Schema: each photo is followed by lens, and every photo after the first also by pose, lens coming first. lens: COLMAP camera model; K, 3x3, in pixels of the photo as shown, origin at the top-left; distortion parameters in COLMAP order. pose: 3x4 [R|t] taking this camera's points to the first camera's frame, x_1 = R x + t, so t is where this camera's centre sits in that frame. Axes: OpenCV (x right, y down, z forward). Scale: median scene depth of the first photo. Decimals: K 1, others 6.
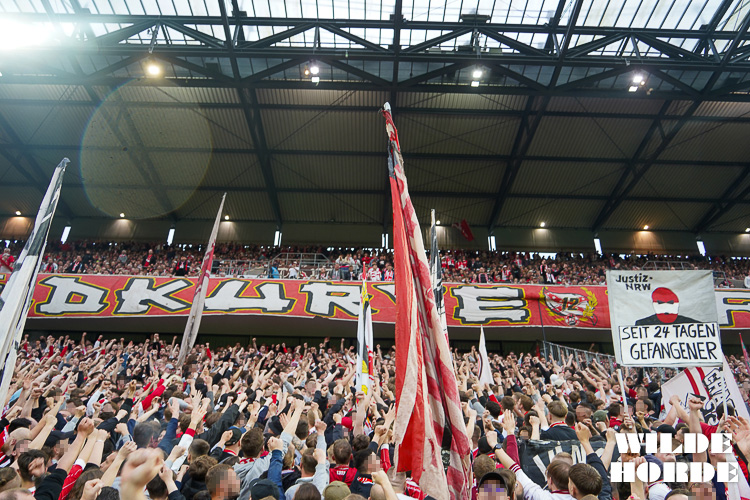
lens RADIAL K [[628.5, 0, 375.0], [0, 628.5, 250.0], [0, 0, 1]] dist [-0.093952, 0.144828]
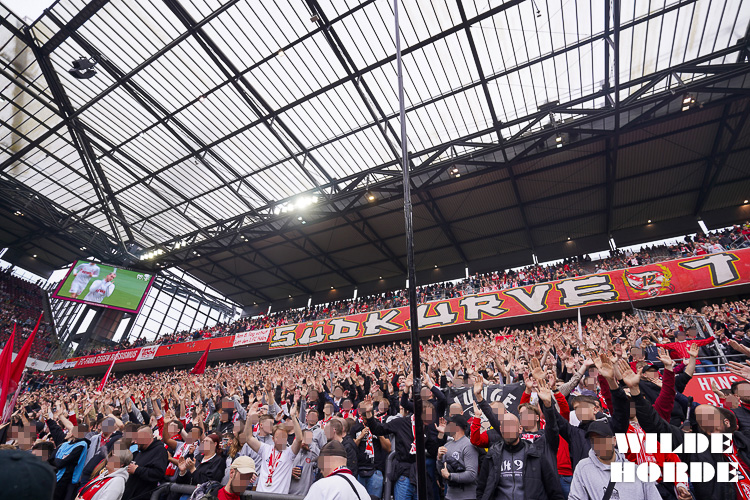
lens RADIAL K [[380.2, 0, 375.0], [0, 380.2, 250.0], [0, 0, 1]] dist [-0.087519, 0.046867]
pose [[0.871359, -0.233829, -0.431343, 0.100982], [0.199116, 0.972011, -0.124685, 0.002242], [0.448425, 0.022758, 0.893530, 0.001239]]
